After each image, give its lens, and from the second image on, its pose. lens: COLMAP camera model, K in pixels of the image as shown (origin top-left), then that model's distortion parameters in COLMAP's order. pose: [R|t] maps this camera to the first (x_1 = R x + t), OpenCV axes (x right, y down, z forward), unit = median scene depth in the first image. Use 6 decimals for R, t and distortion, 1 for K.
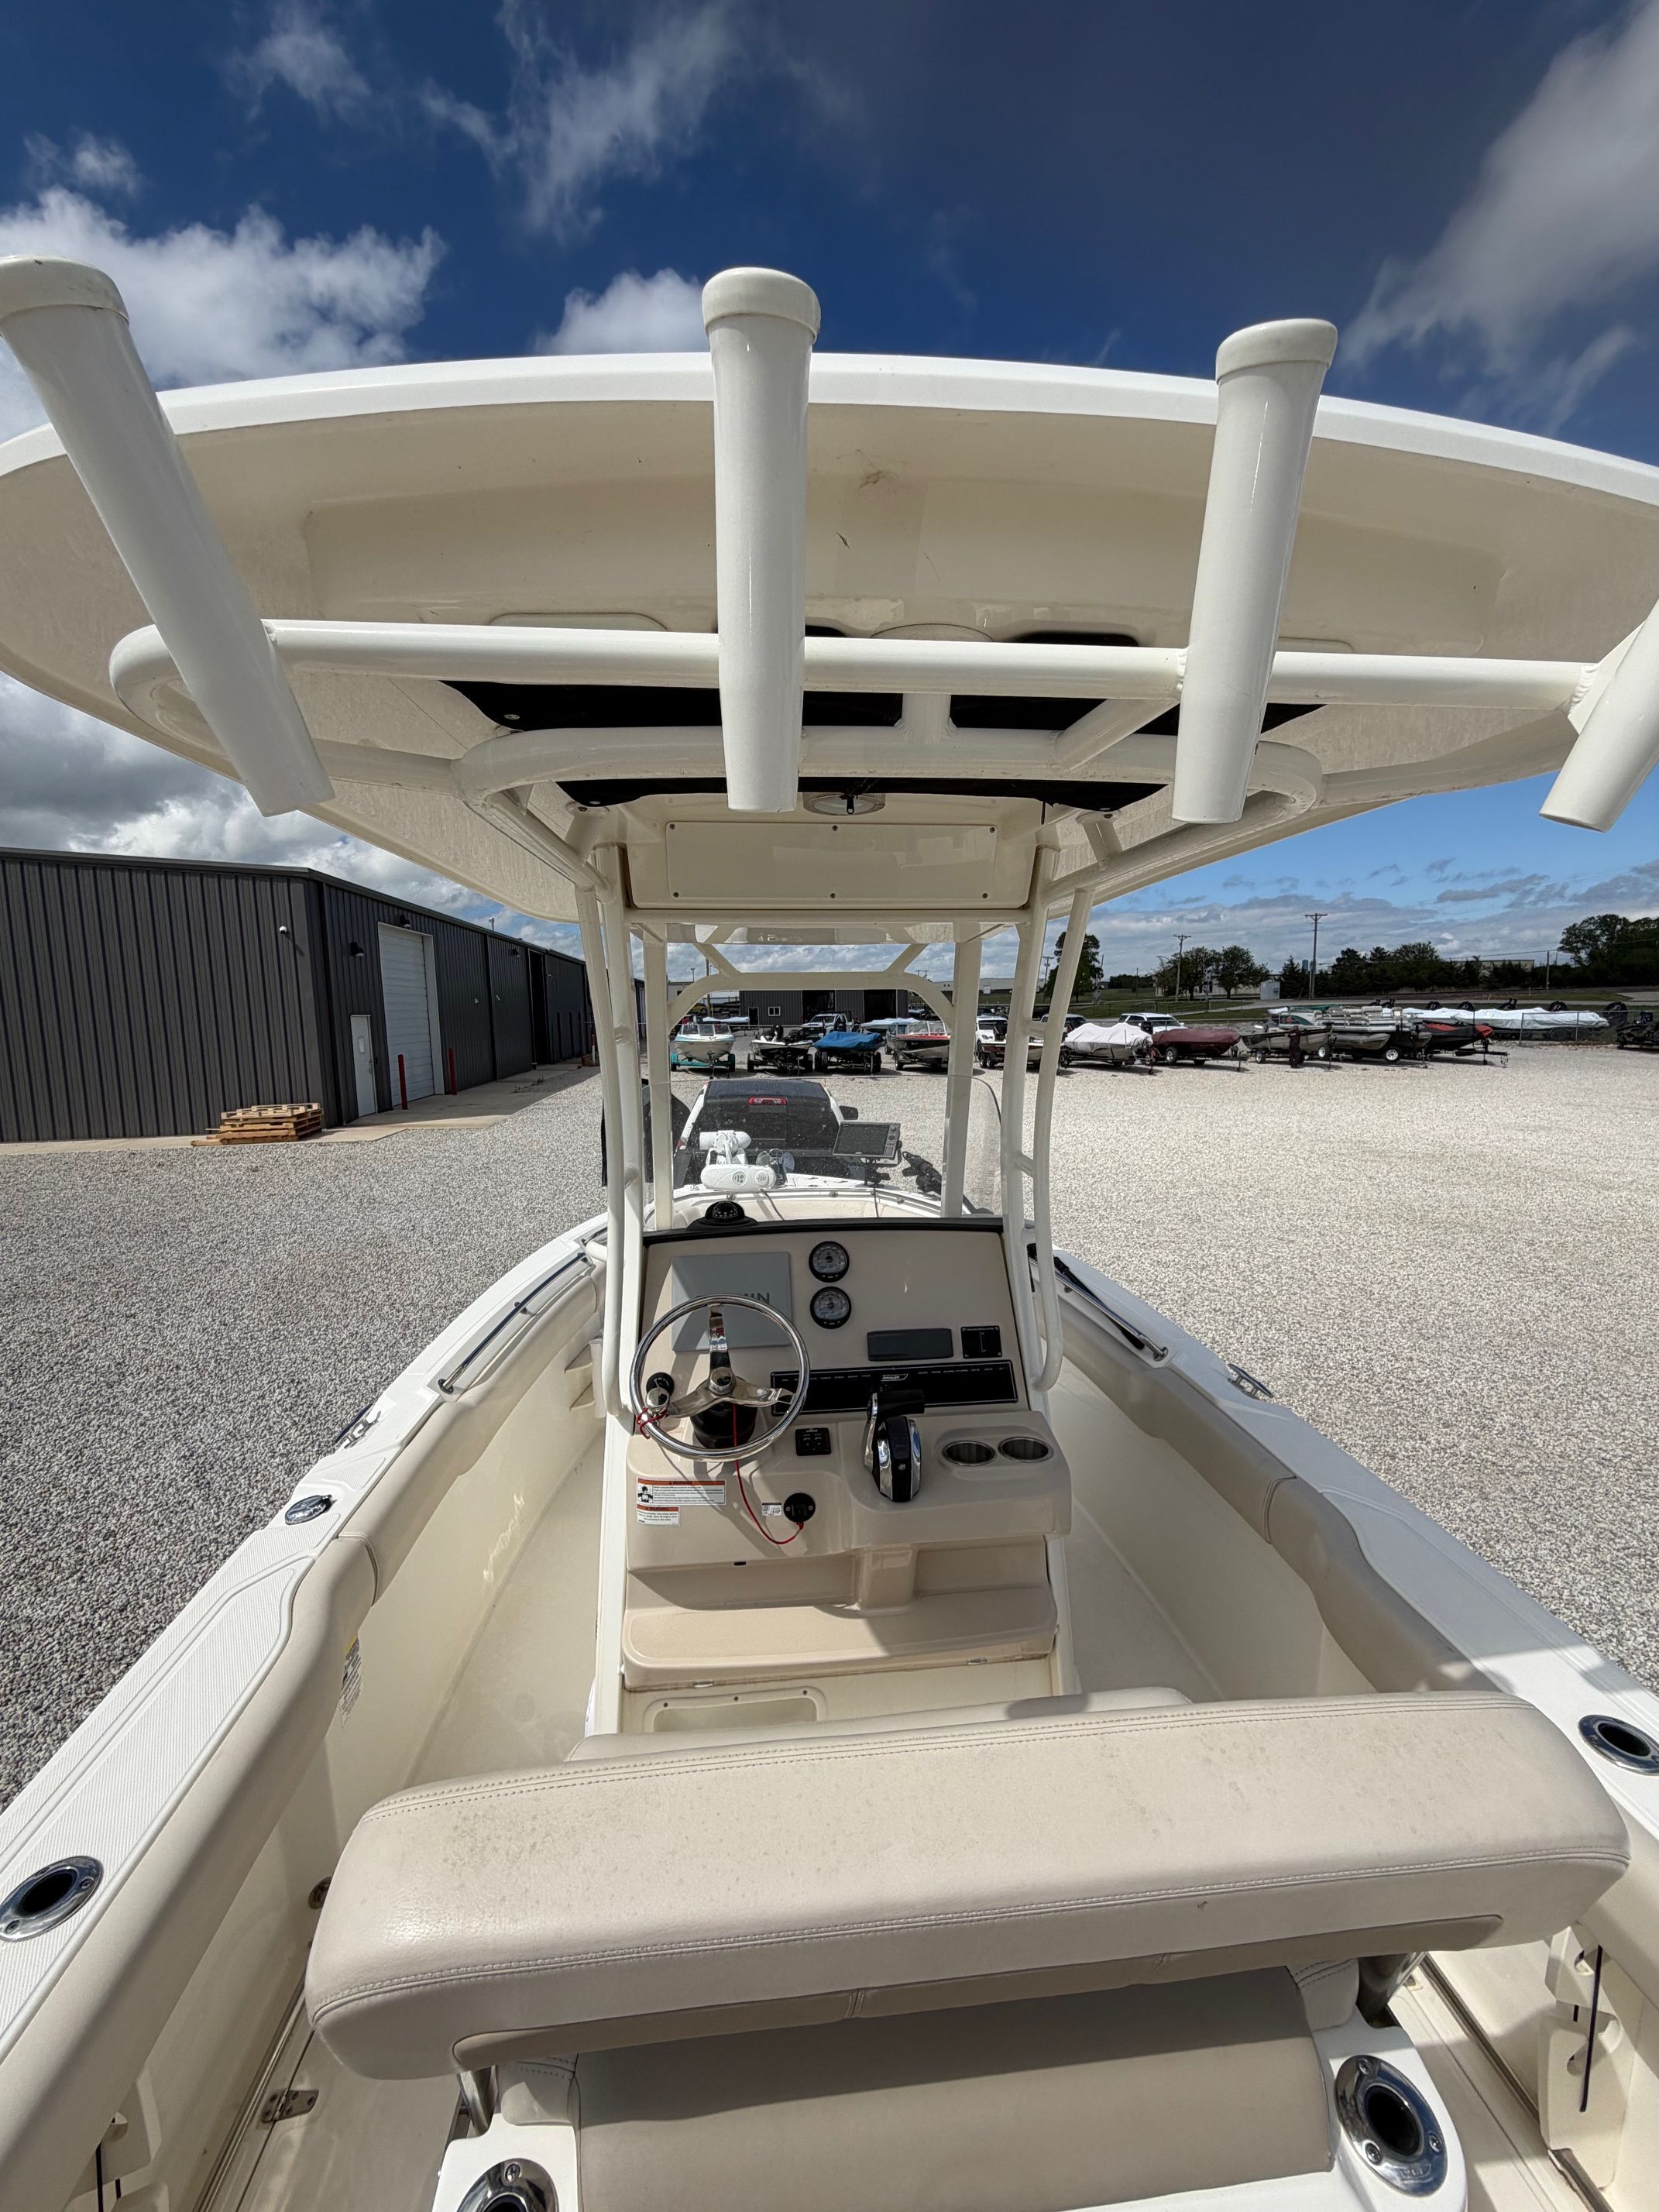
lens RADIAL K [[872.6, 0, 808.8], [0, 872.6, 1113.6], [0, 0, 1]] dist [-0.005777, 0.002244]
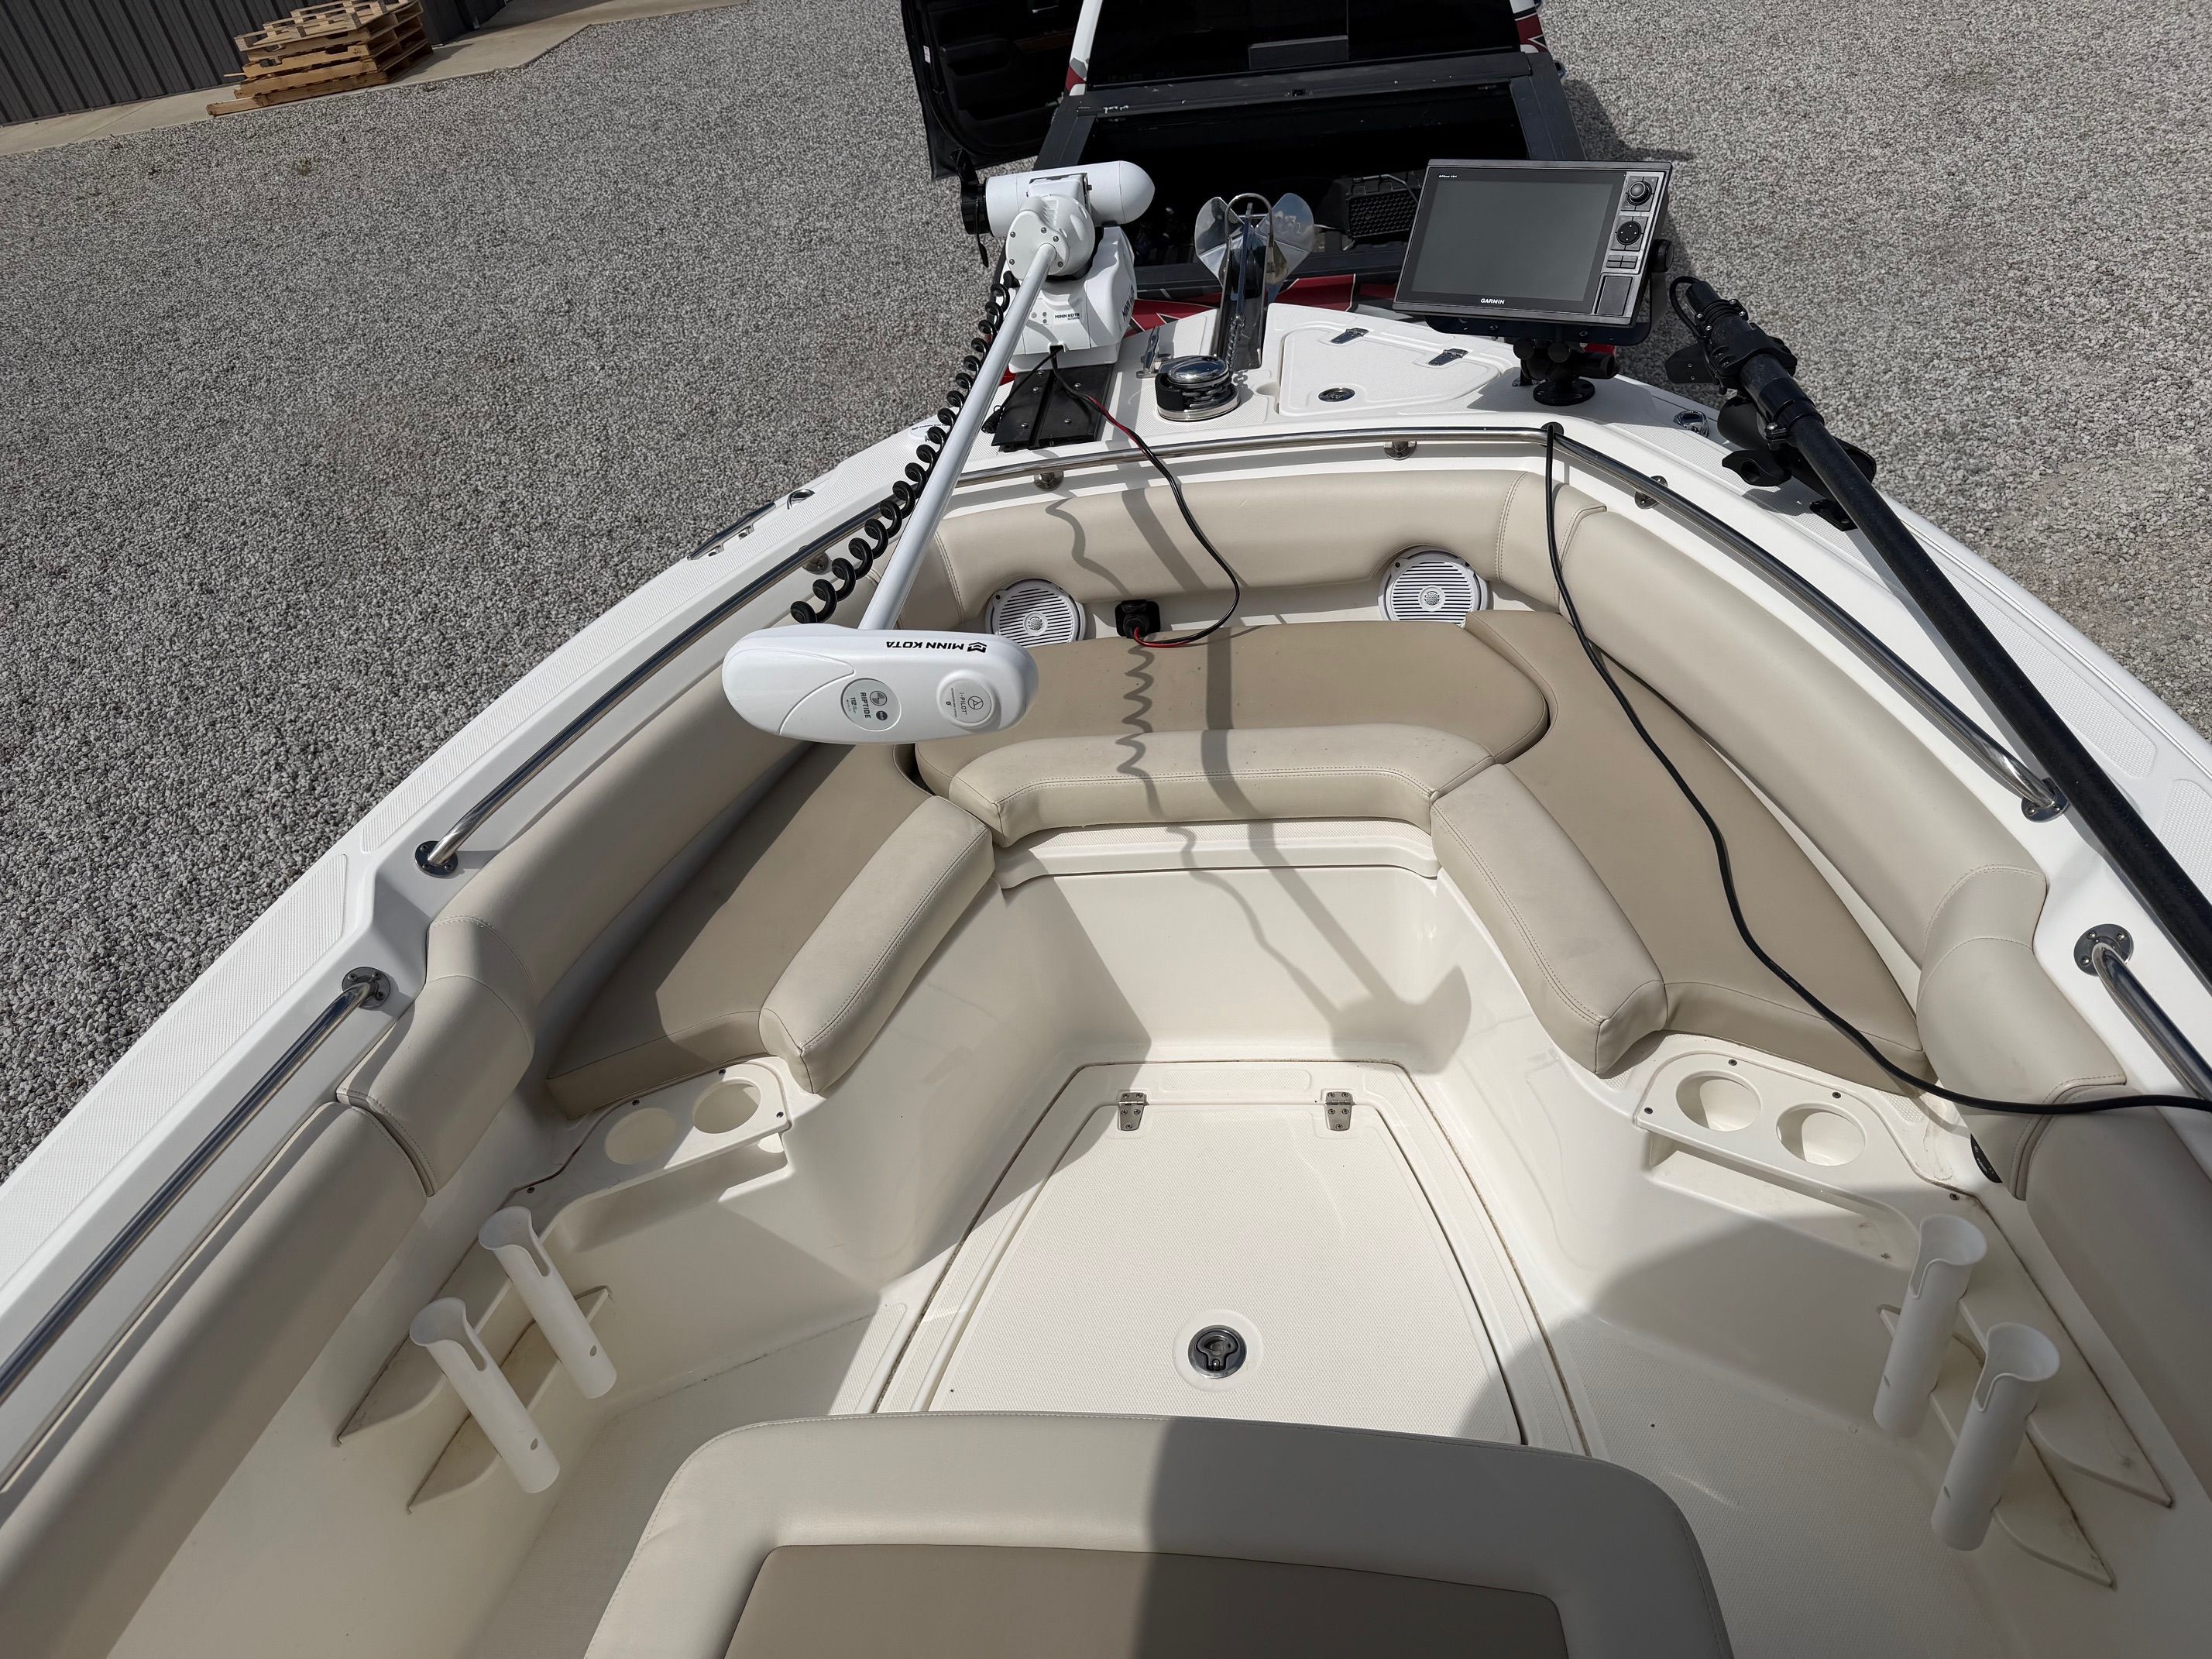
lens RADIAL K [[1504.8, 0, 1089.1], [0, 1504.8, 819.5], [0, 0, 1]] dist [0.037595, -0.043896]
pose [[0.970345, 0.016106, -0.241187, 0.023735], [0.116444, 0.843231, 0.524788, -0.033590], [0.211828, -0.537310, 0.816349, 0.239919]]
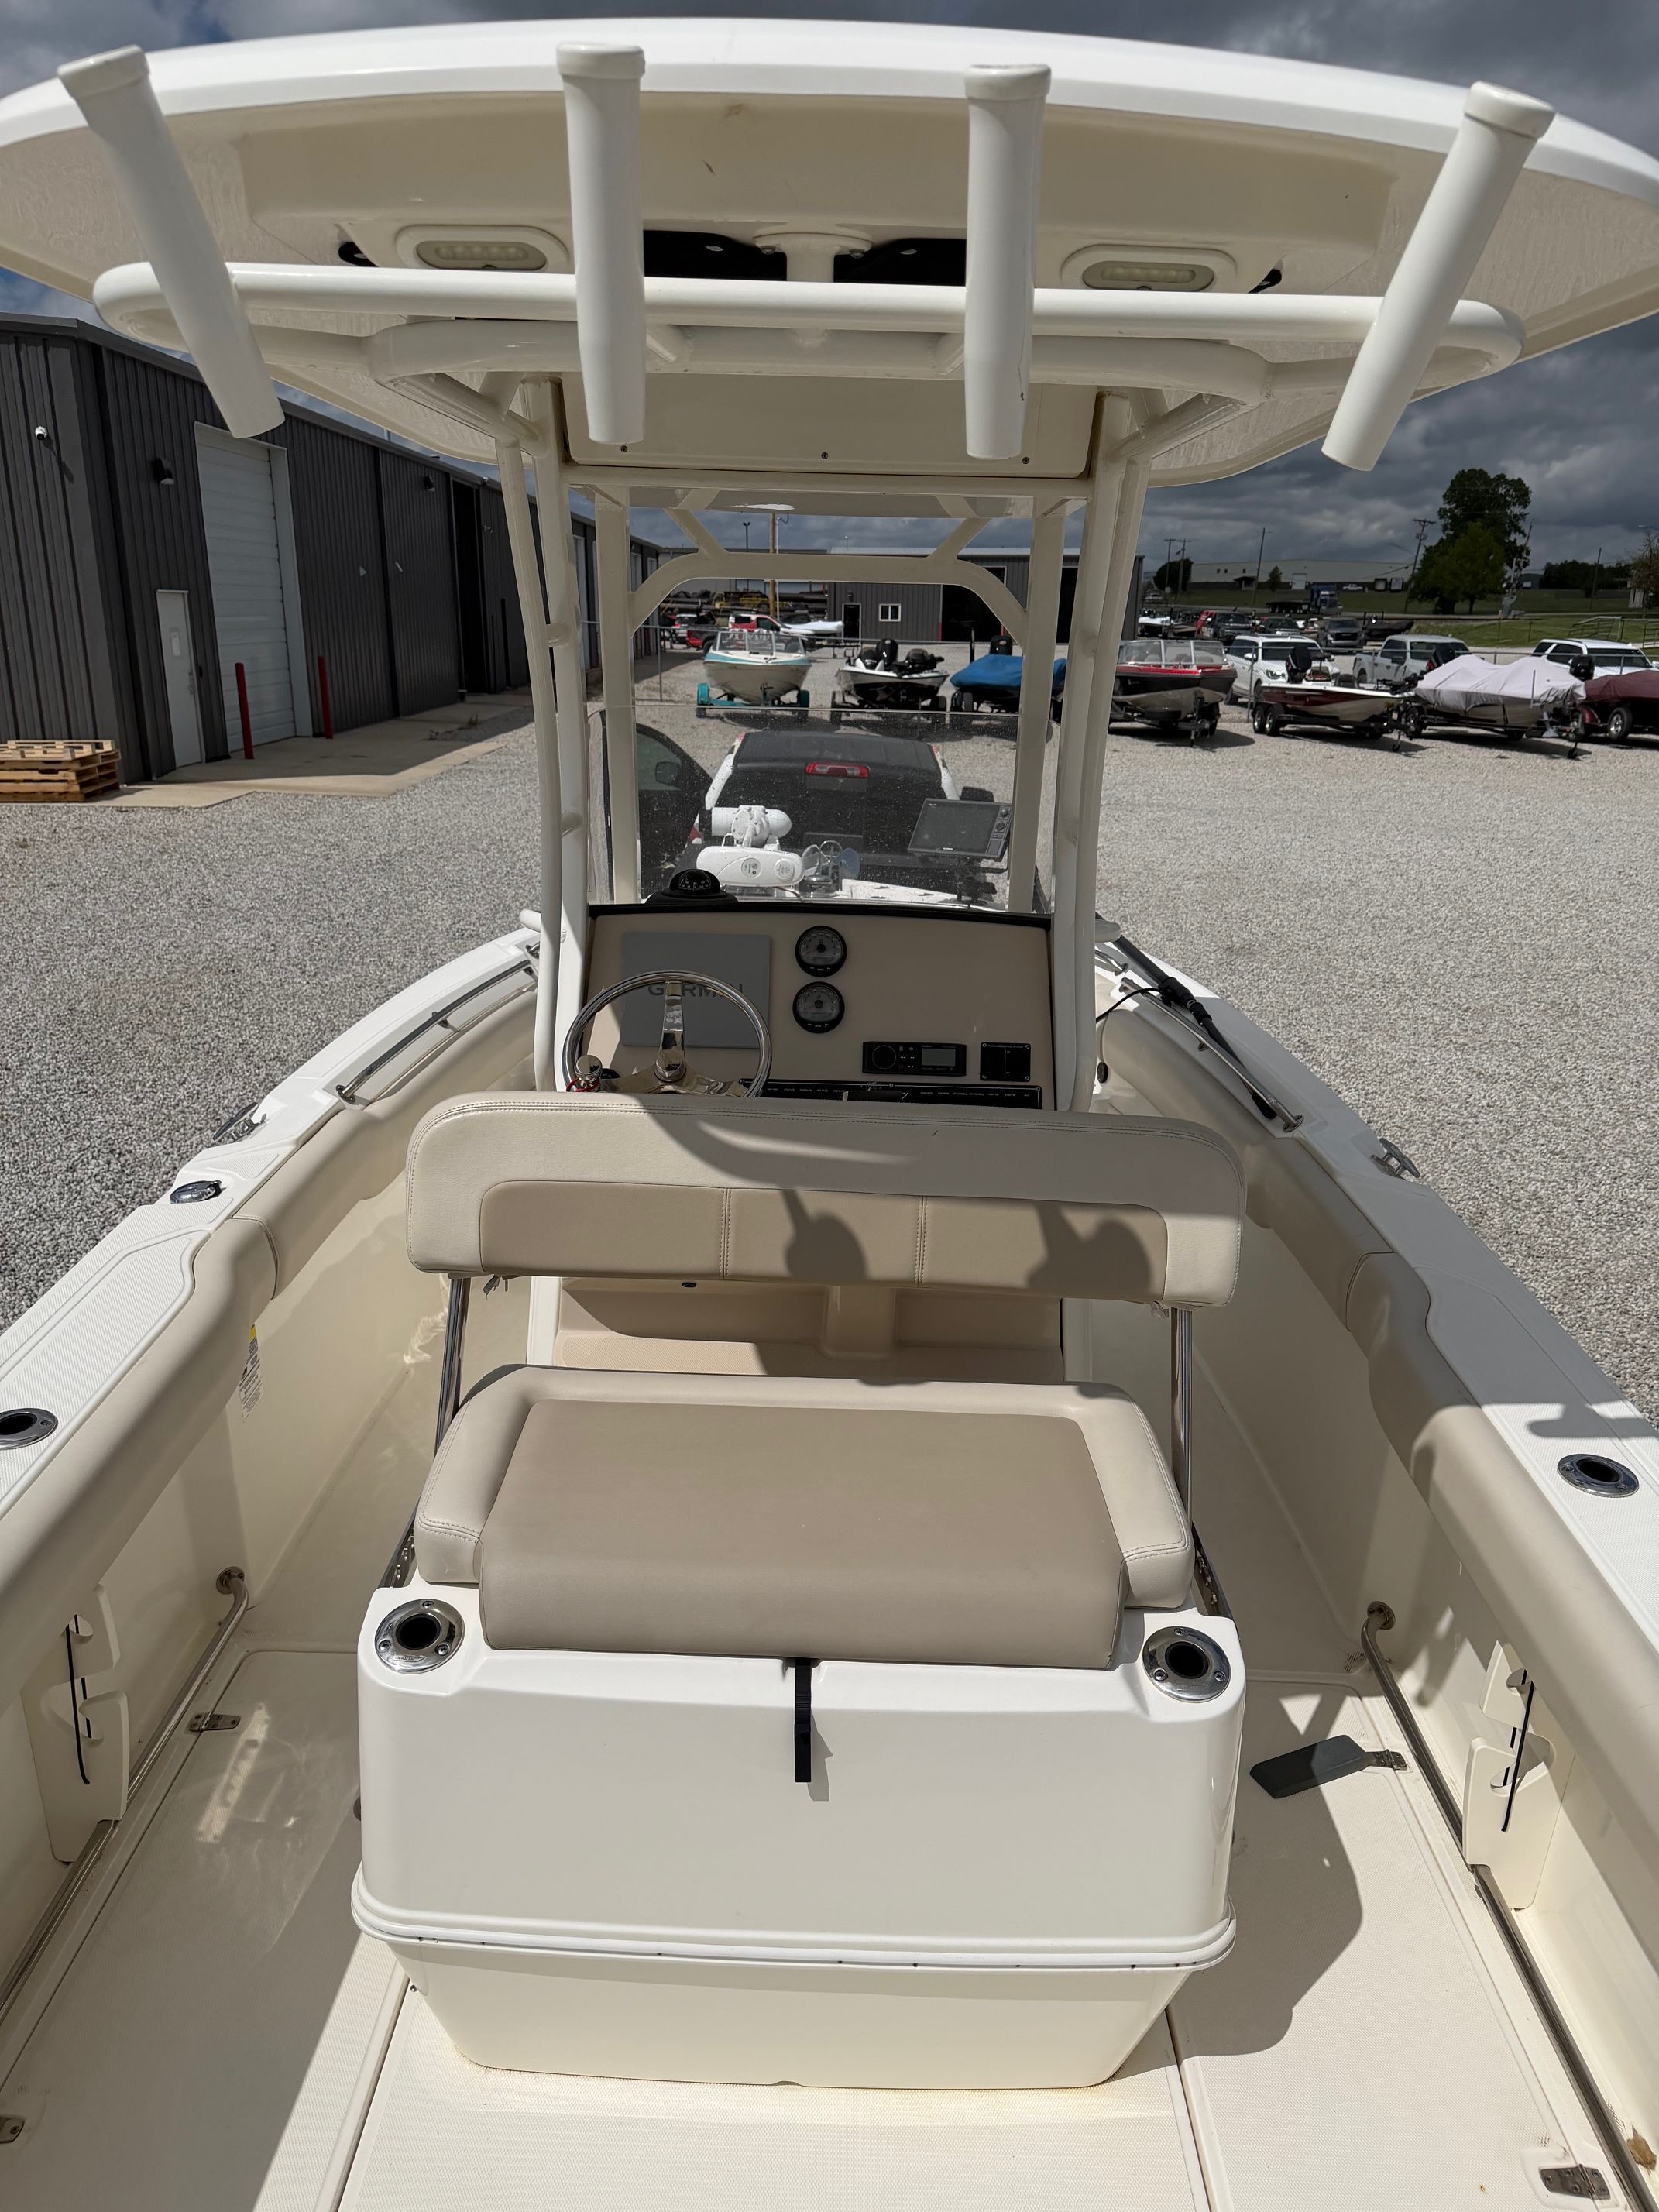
lens RADIAL K [[1504.8, 0, 797.7], [0, 1504.8, 1117.3], [0, 0, 1]] dist [0.037595, -0.043896]
pose [[0.994759, 0.064005, -0.079738, 0.022149], [-0.046321, 0.977325, 0.206617, 0.006869], [0.091154, -0.201841, 0.975167, -0.065434]]
